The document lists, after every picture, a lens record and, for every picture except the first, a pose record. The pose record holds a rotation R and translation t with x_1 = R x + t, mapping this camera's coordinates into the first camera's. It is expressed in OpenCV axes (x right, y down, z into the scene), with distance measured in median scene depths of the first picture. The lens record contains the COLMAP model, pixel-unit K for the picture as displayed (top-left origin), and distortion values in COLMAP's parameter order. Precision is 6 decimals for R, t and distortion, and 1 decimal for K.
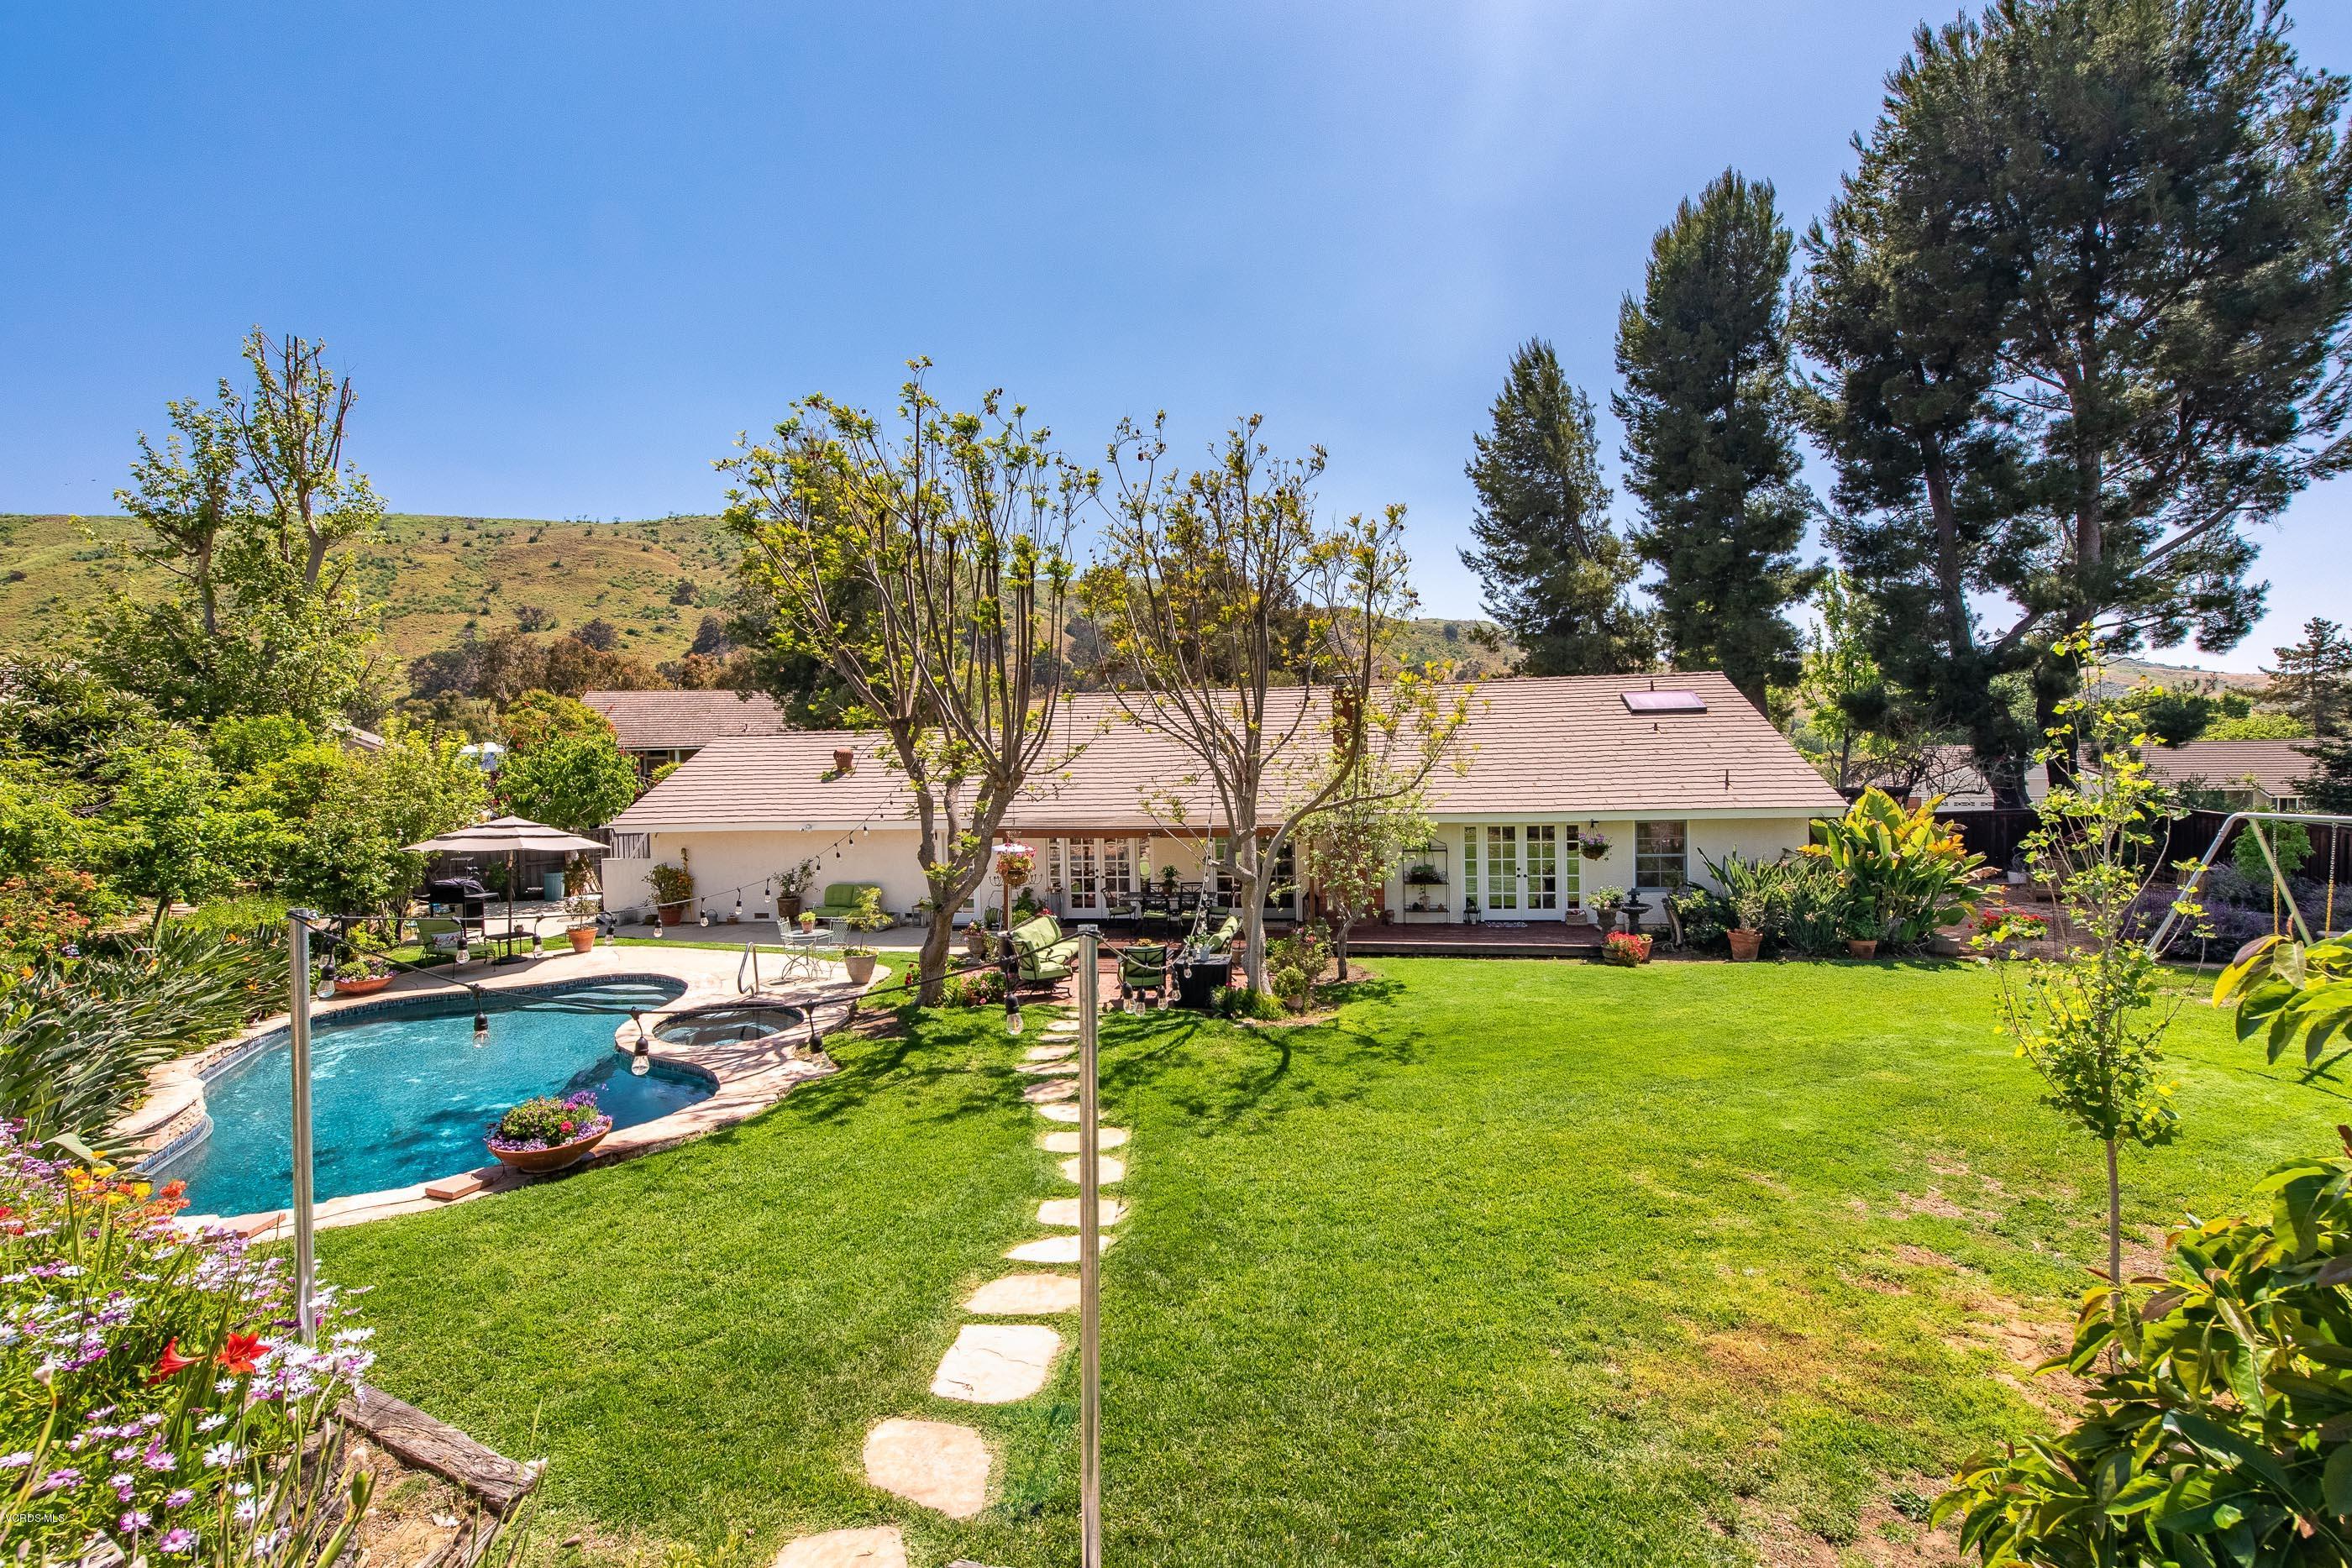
lens RADIAL K [[971.3, 0, 1176.0], [0, 971.3, 784.0], [0, 0, 1]] dist [0.017584, -0.006929]
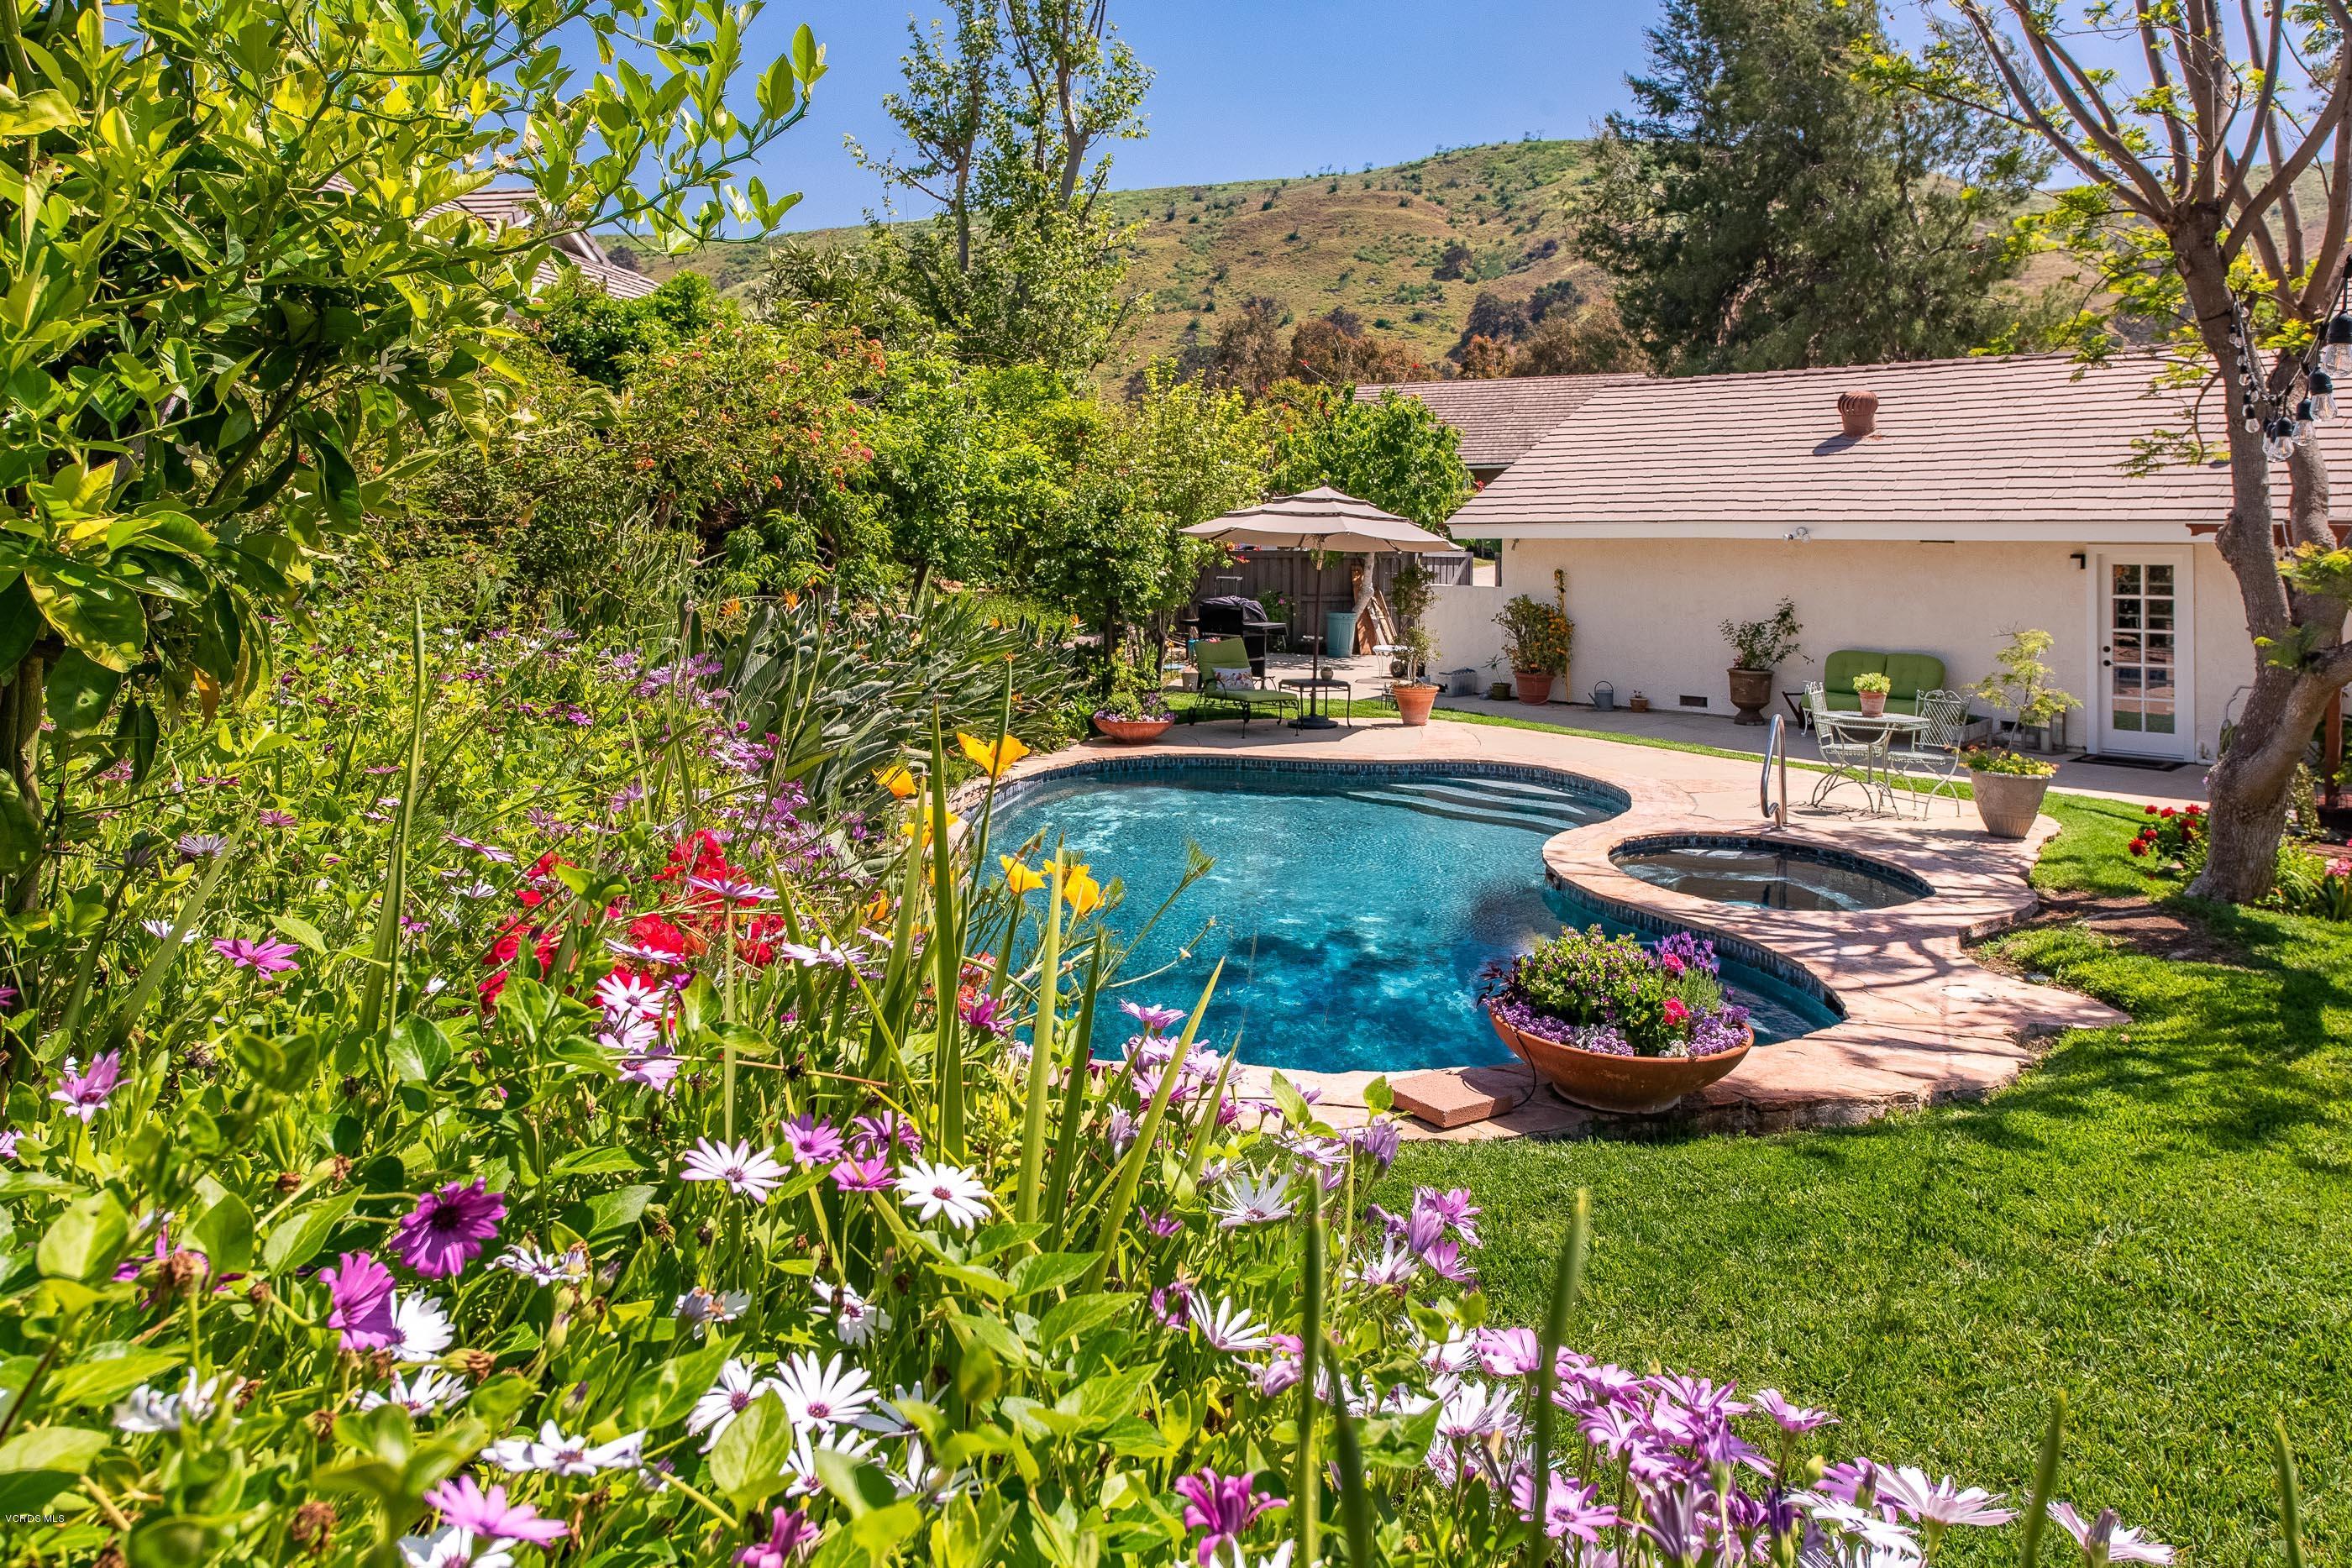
lens RADIAL K [[1600.3, 0, 1178.2], [0, 1600.3, 542.5], [0, 0, 1]] dist [-0.000811, -0.002548]
pose [[0.808429, 0.035520, -0.587521, -0.194028], [-0.041444, 0.999135, 0.003378, 0.078596], [0.587133, 0.021618, 0.809202, 0.167090]]
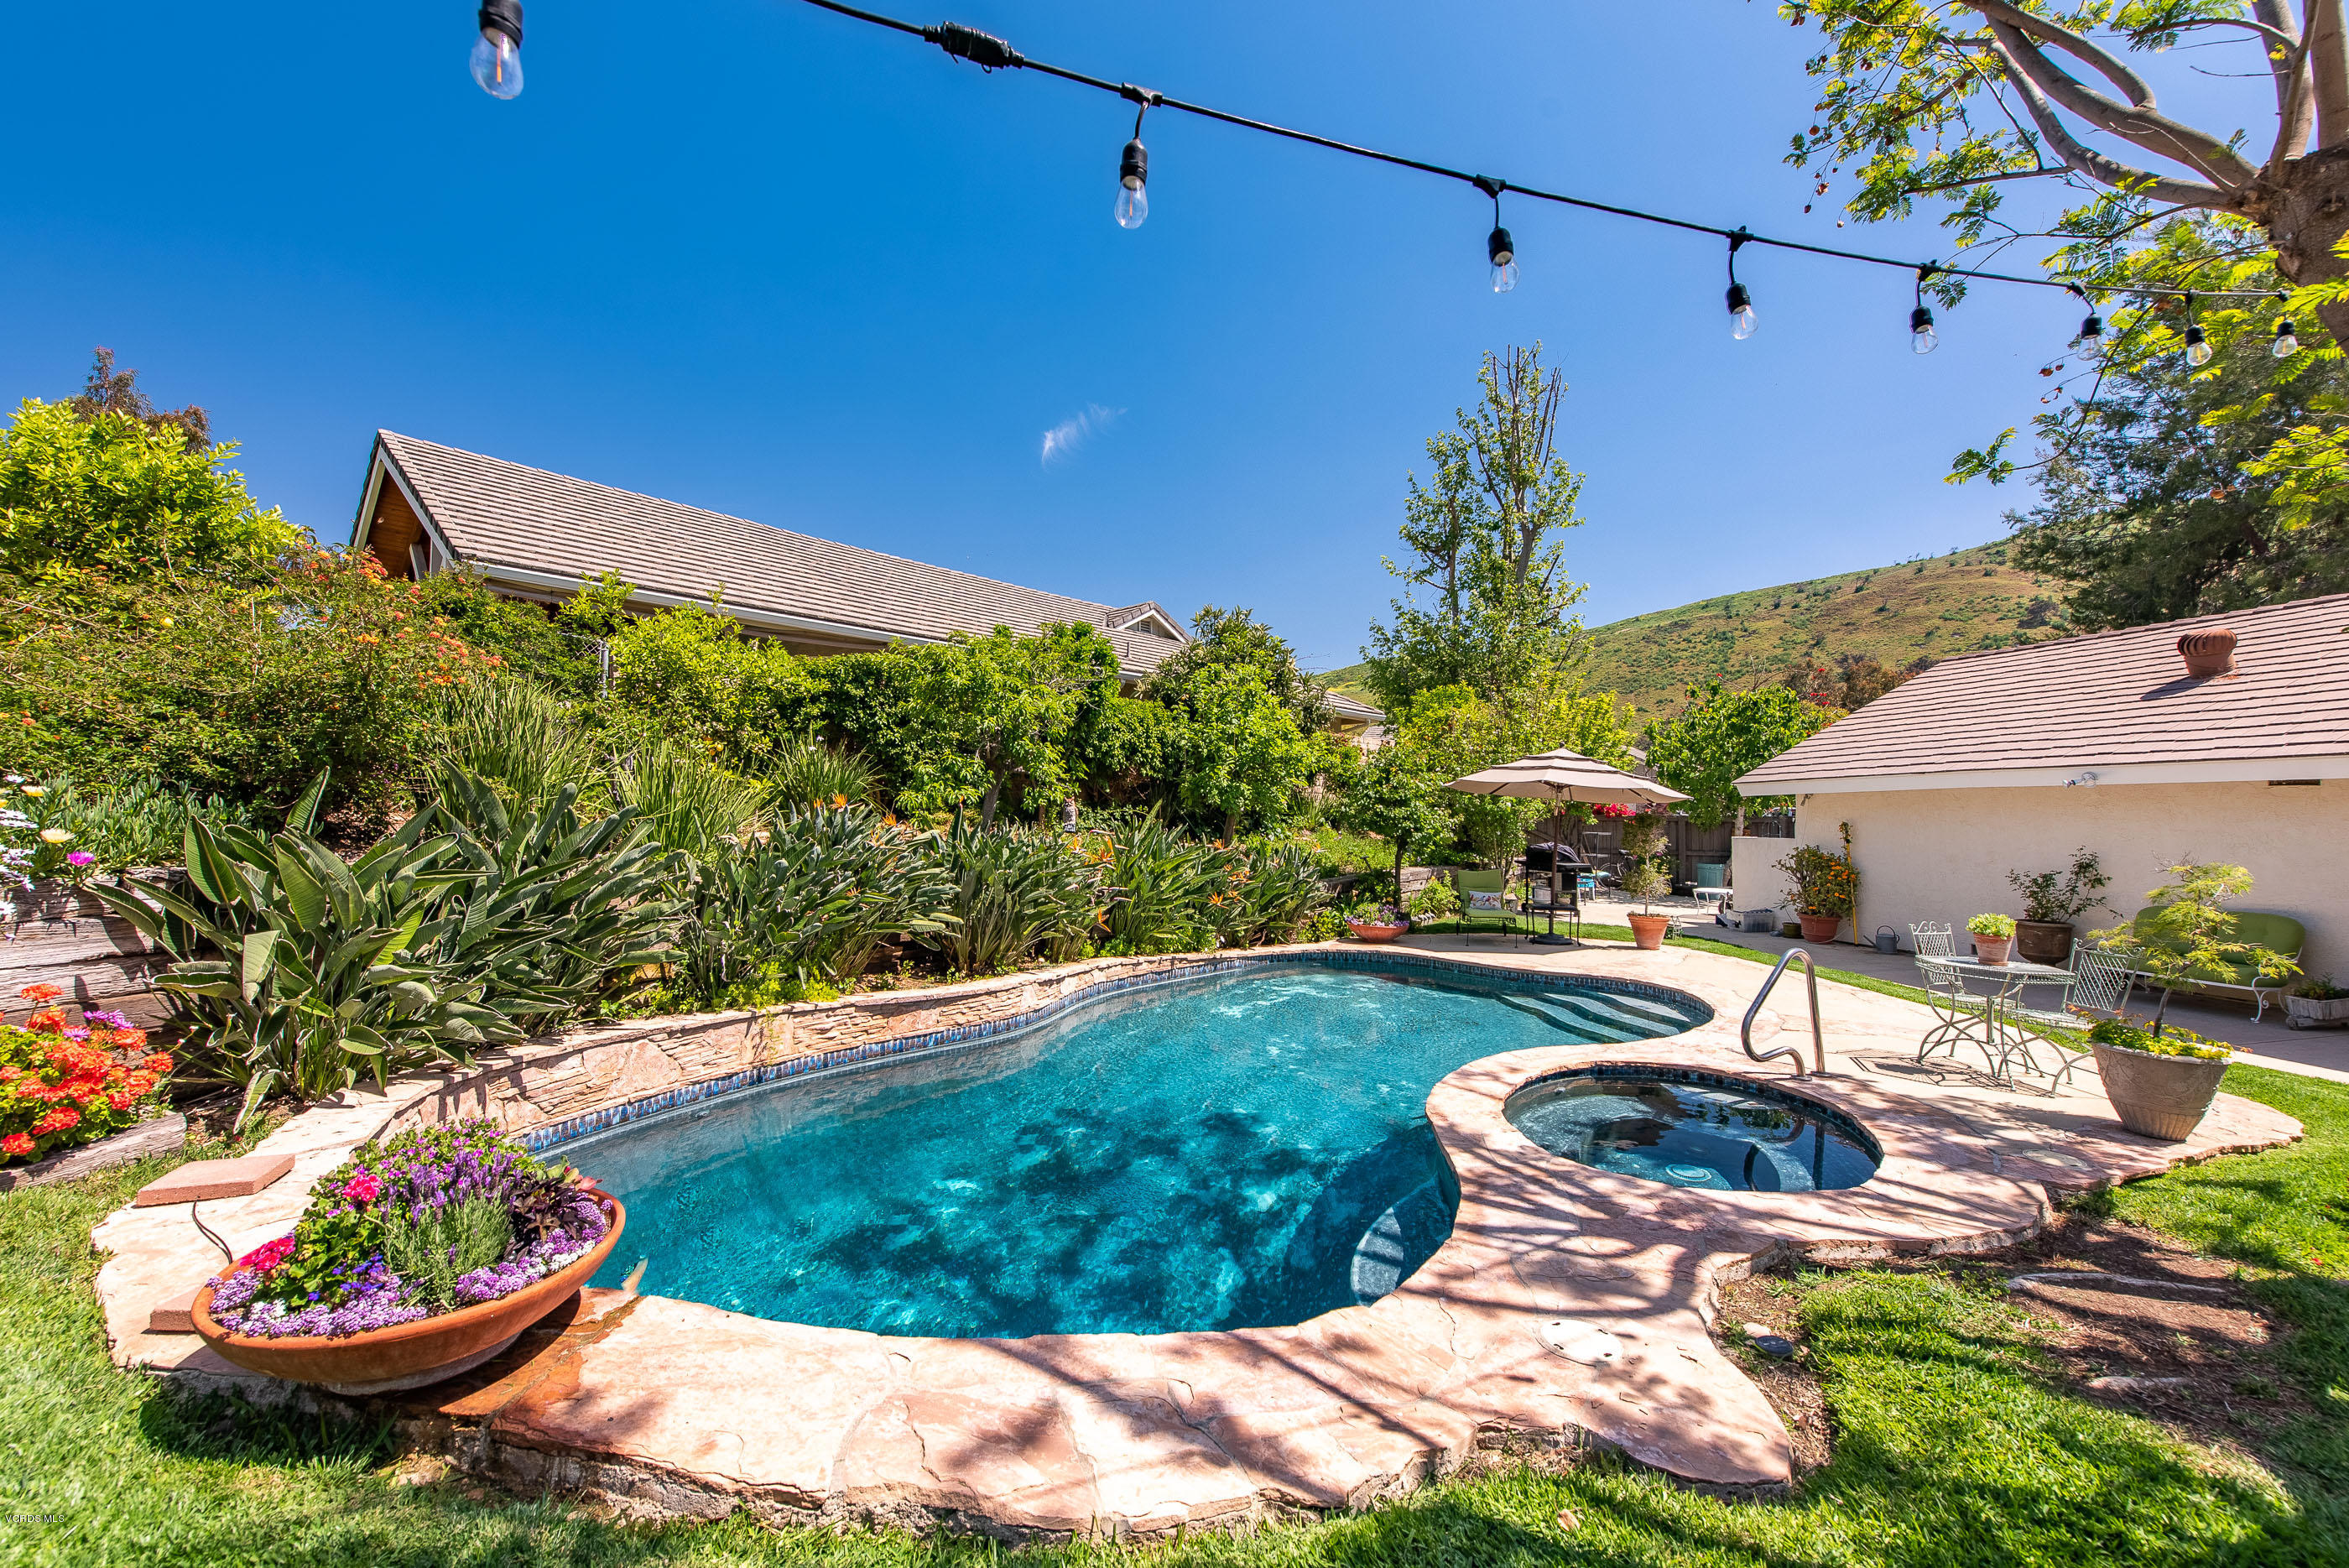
lens RADIAL K [[939.2, 0, 1174.5], [0, 939.2, 784.0], [0, 0, 1]] dist [0.017926, -0.000105]
pose [[0.367388, -0.000900, -0.930067, -0.134513], [-0.041949, 0.998966, -0.017537, 0.097552], [0.929121, 0.045458, 0.366970, 0.524648]]
